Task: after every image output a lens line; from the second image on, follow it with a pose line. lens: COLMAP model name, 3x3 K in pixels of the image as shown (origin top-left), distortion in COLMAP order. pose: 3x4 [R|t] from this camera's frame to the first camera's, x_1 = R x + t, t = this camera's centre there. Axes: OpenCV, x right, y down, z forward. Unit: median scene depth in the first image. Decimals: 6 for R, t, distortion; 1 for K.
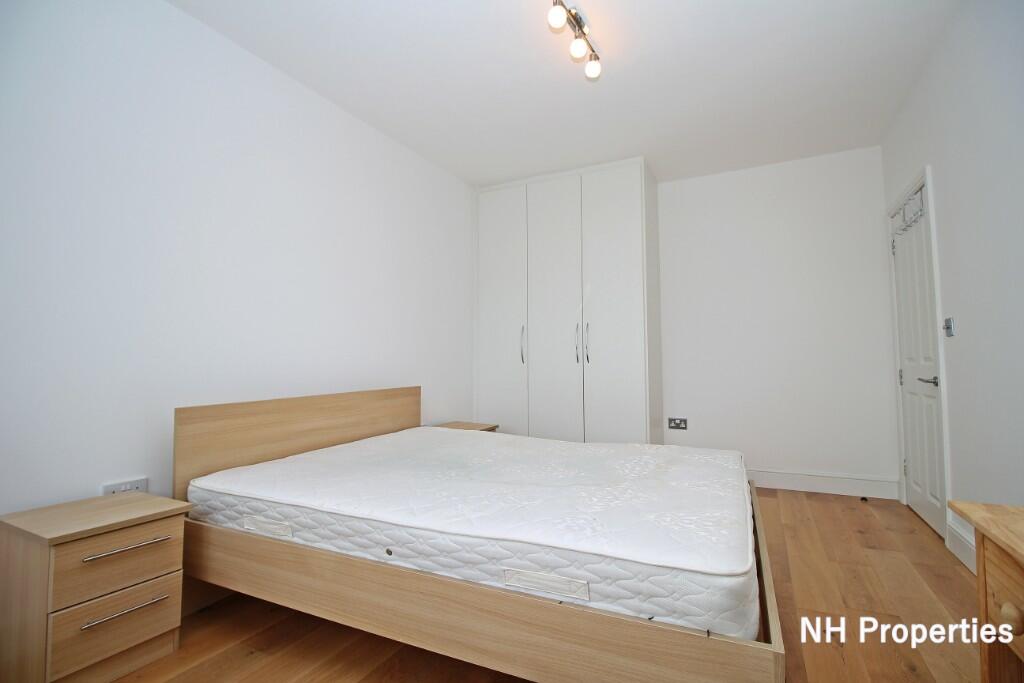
lens RADIAL K [[442.5, 0, 512.4], [0, 442.5, 361.1], [0, 0, 1]] dist [-0.000661, 0.000028]
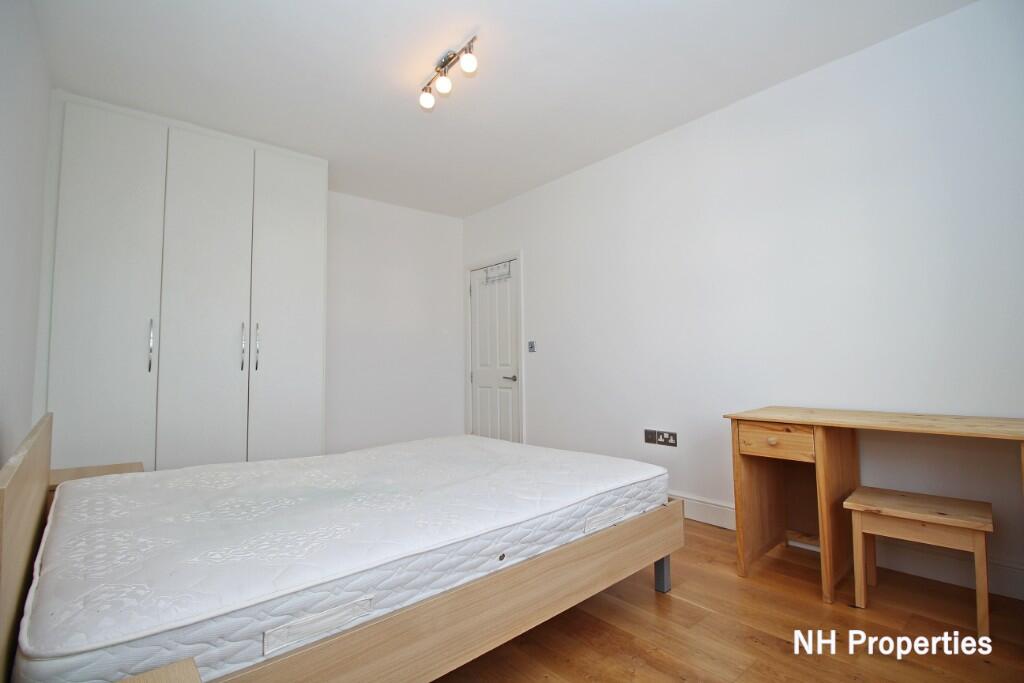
lens RADIAL K [[473.7, 0, 512.0], [0, 473.7, 341.5], [0, 0, 1]] dist [-0.000916, -0.000303]
pose [[0.413869, 0.042352, 0.909351, -1.087201], [0.007072, 0.998737, -0.049734, -0.006655], [-0.910309, 0.027014, 0.413047, 0.440652]]
